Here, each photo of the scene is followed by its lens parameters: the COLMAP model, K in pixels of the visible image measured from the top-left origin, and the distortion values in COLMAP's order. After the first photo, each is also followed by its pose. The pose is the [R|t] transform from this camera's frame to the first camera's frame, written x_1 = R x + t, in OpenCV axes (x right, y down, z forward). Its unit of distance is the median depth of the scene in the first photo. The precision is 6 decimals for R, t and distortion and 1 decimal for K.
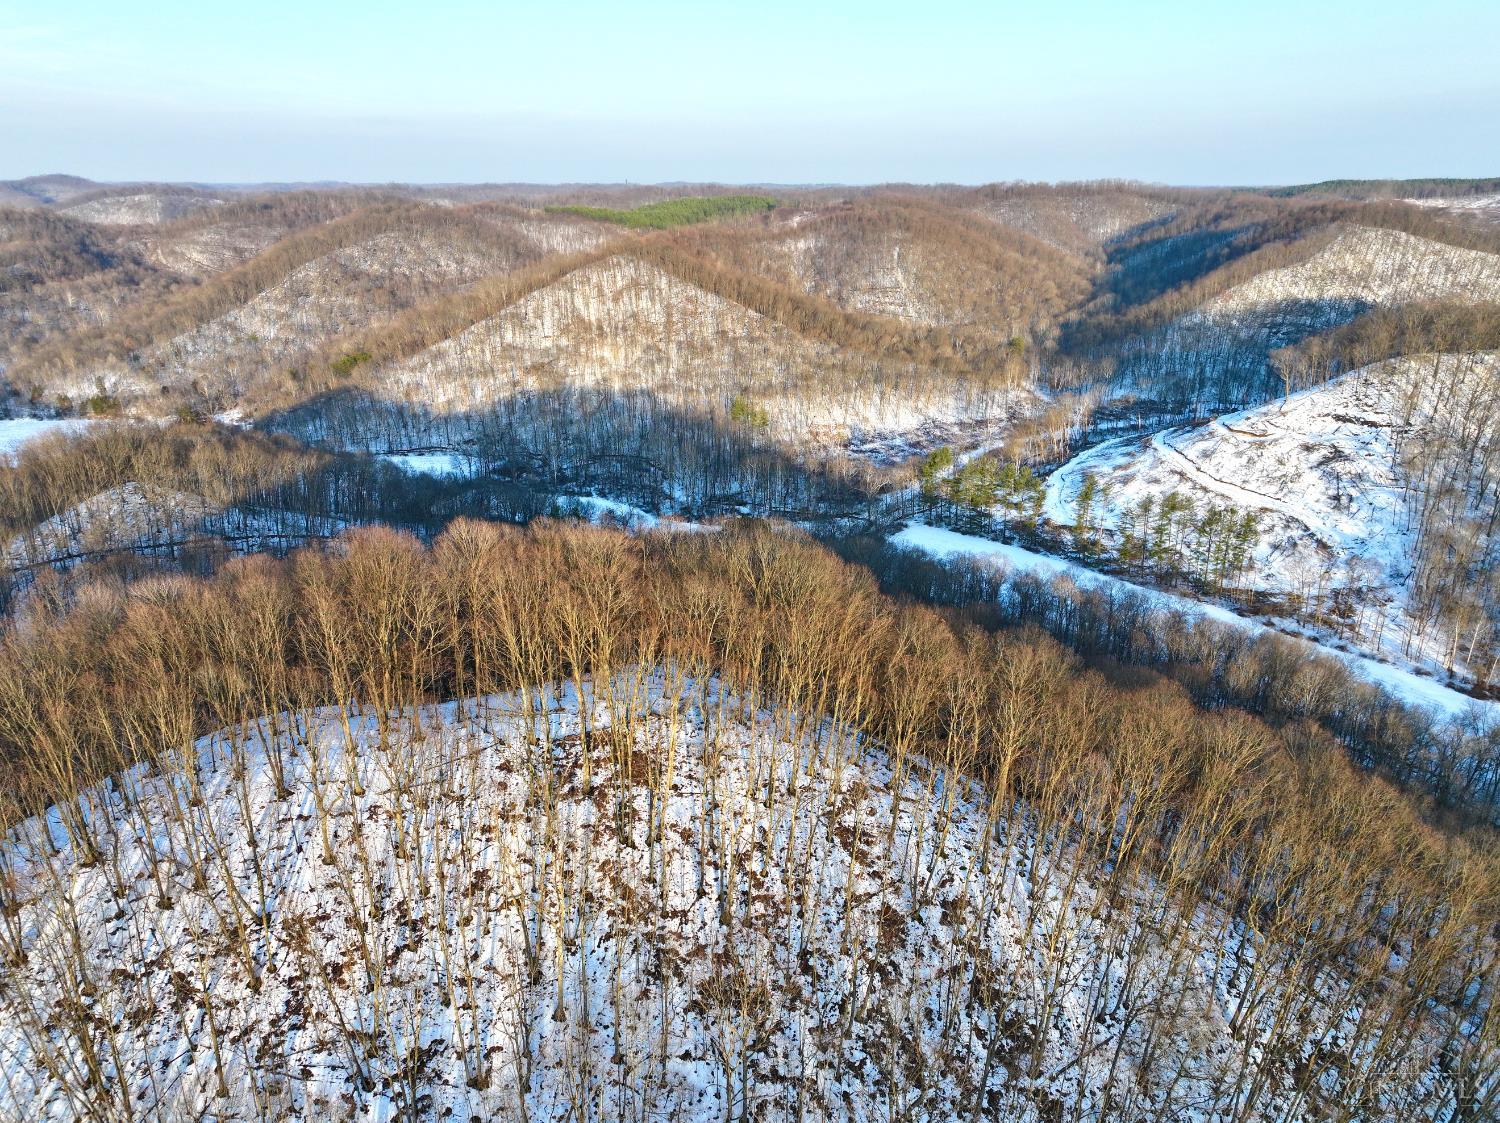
lens RADIAL K [[1042.5, 0, 748.5], [0, 1042.5, 555.6], [0, 0, 1]] dist [0.000224, 0.010627]
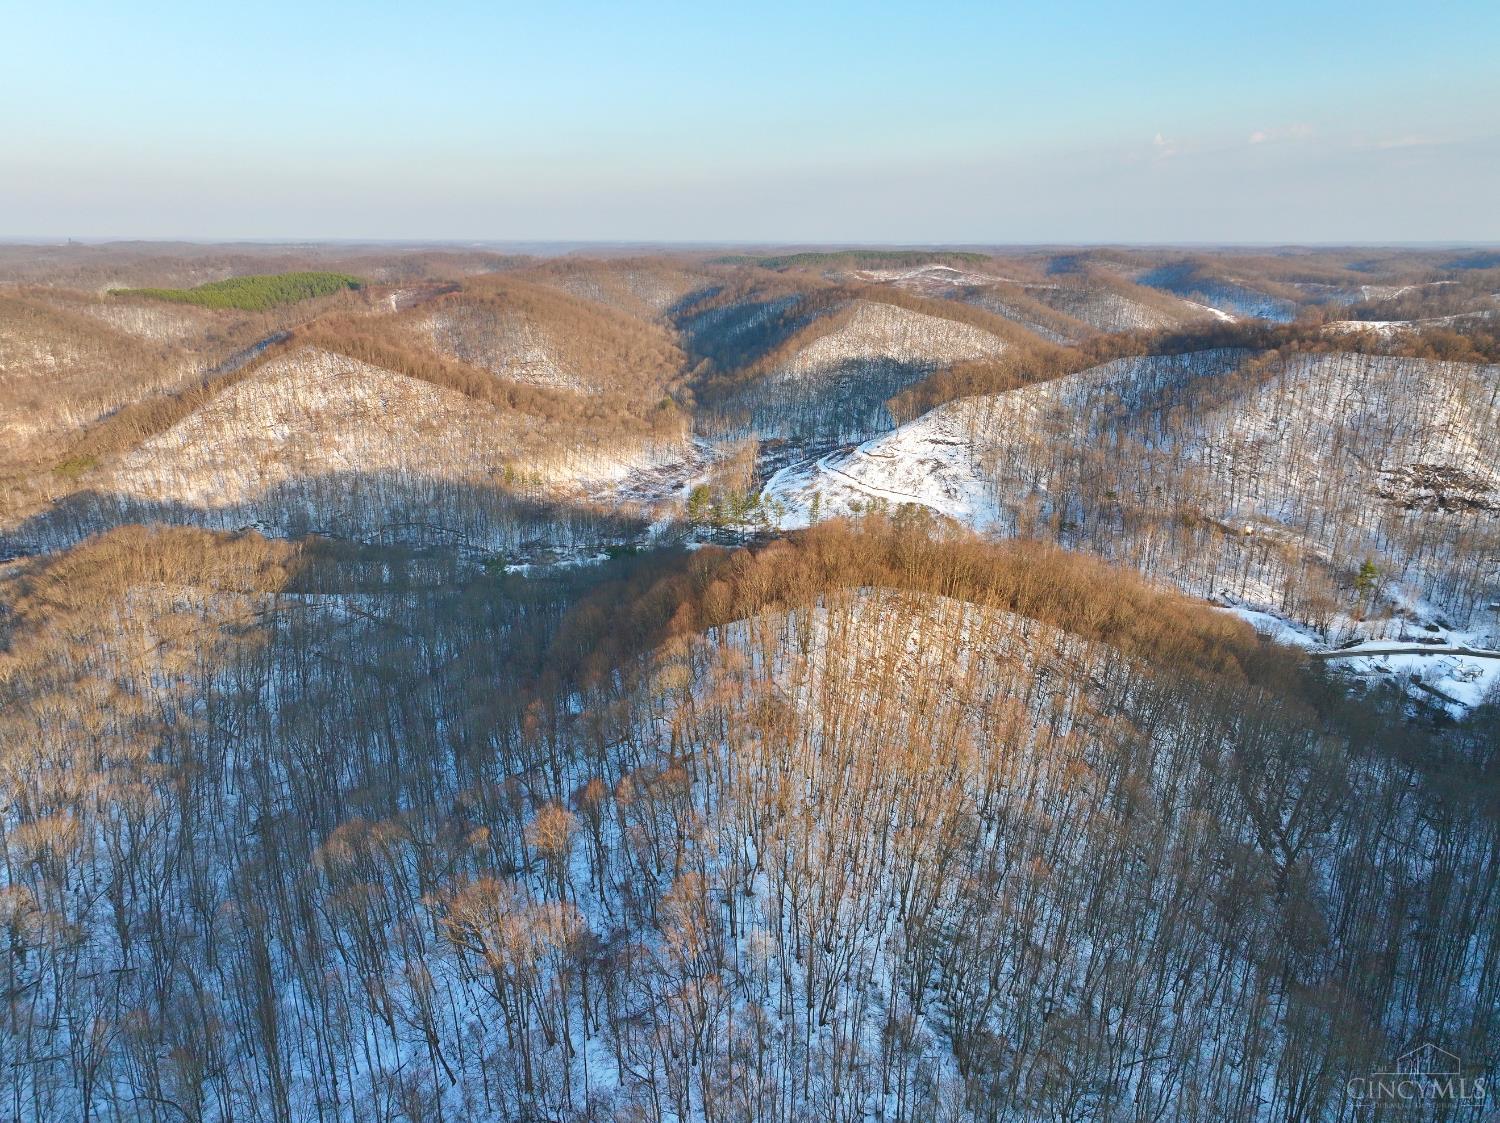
lens RADIAL K [[1042.5, 0, 752.0], [0, 1042.5, 567.8], [0, 0, 1]] dist [0.000224, 0.010627]
pose [[0.883880, -0.138694, 0.446678, -0.381217], [0.153449, 0.988151, 0.003180, 0.008537], [-0.441826, 0.065731, 0.894689, -0.255766]]
